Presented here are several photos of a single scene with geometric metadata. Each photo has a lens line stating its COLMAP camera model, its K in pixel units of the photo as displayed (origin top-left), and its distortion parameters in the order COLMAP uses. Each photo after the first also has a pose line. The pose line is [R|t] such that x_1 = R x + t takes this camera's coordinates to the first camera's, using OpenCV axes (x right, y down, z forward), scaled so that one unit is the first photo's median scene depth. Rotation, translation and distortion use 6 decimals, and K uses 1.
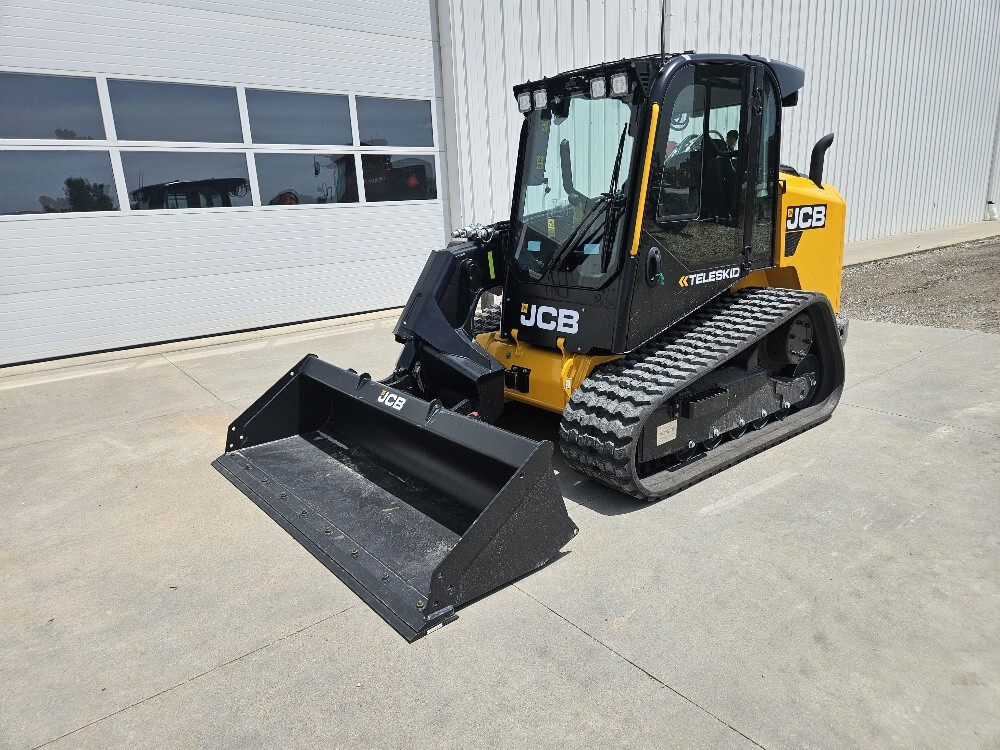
lens RADIAL K [[672.9, 0, 498.8], [0, 672.9, 367.5], [0, 0, 1]] dist [0.034856, 0.008985]
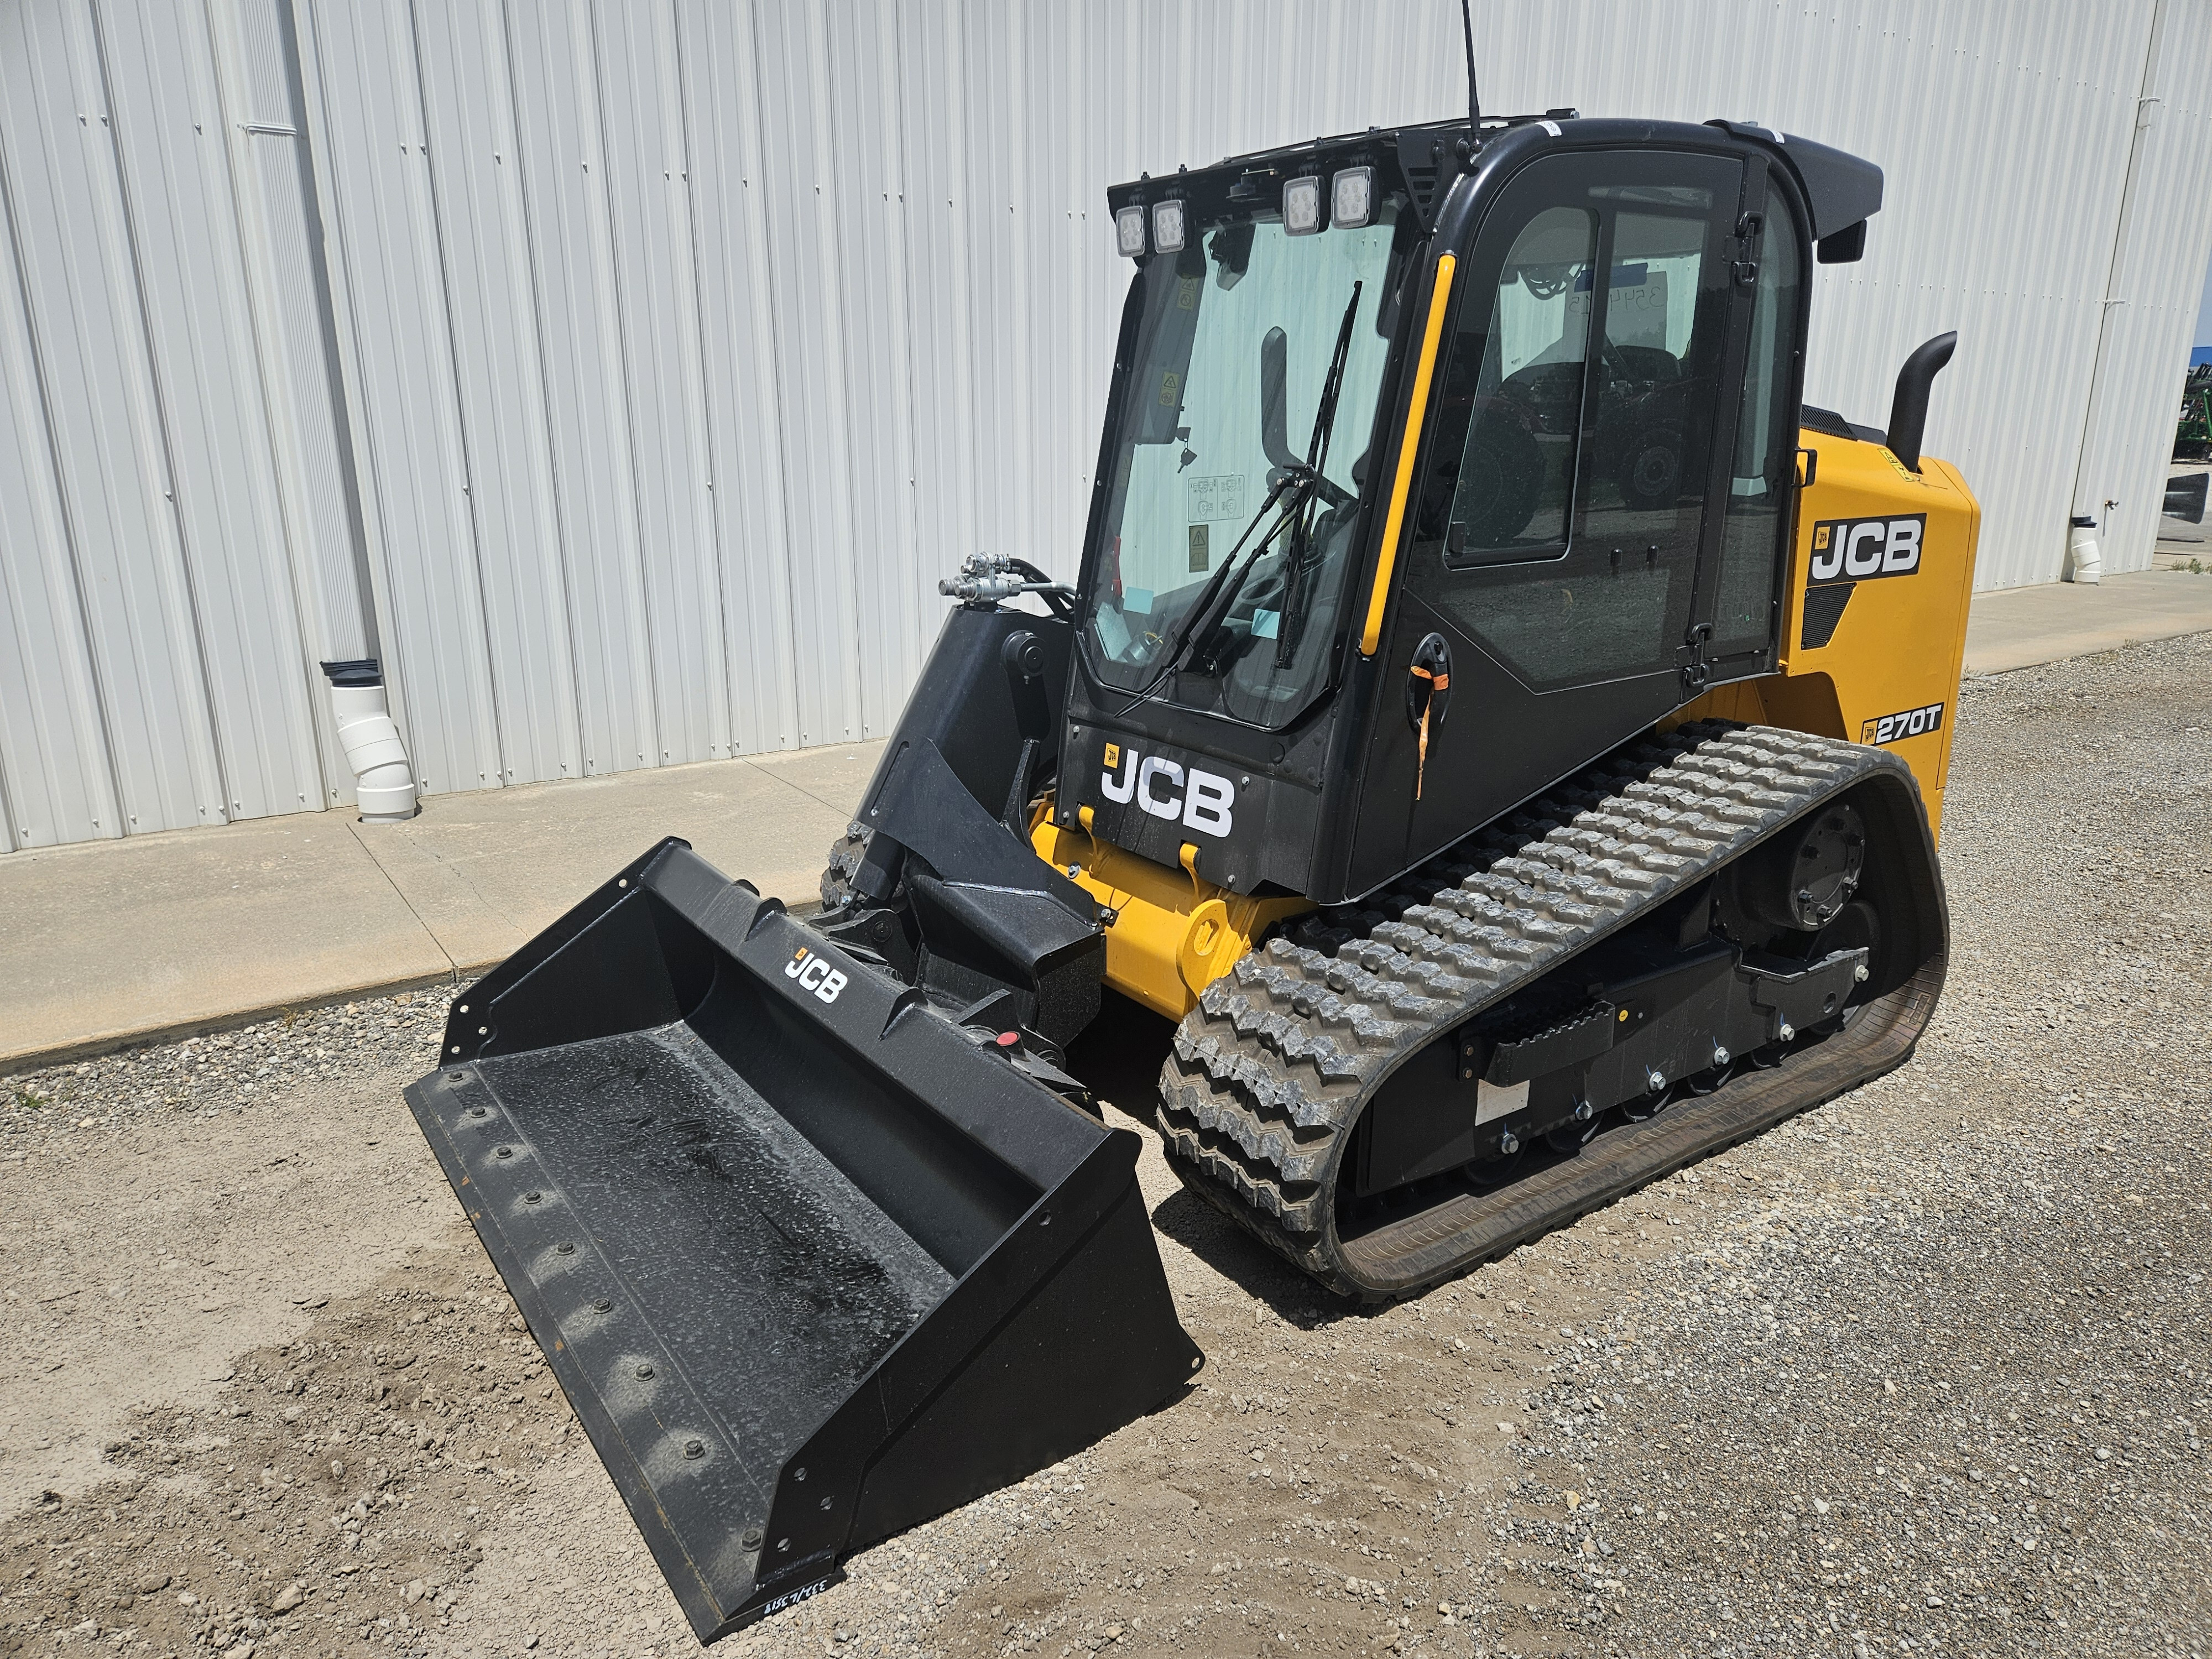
lens RADIAL K [[1488.5, 0, 1117.6], [0, 1488.5, 829.1], [0, 0, 1]] dist [0.034856, 0.008985]
pose [[0.996855, 0.053309, -0.058632, 0.096456], [-0.051670, 0.998240, 0.029112, -0.072048], [0.060080, -0.025991, 0.997855, 0.130099]]
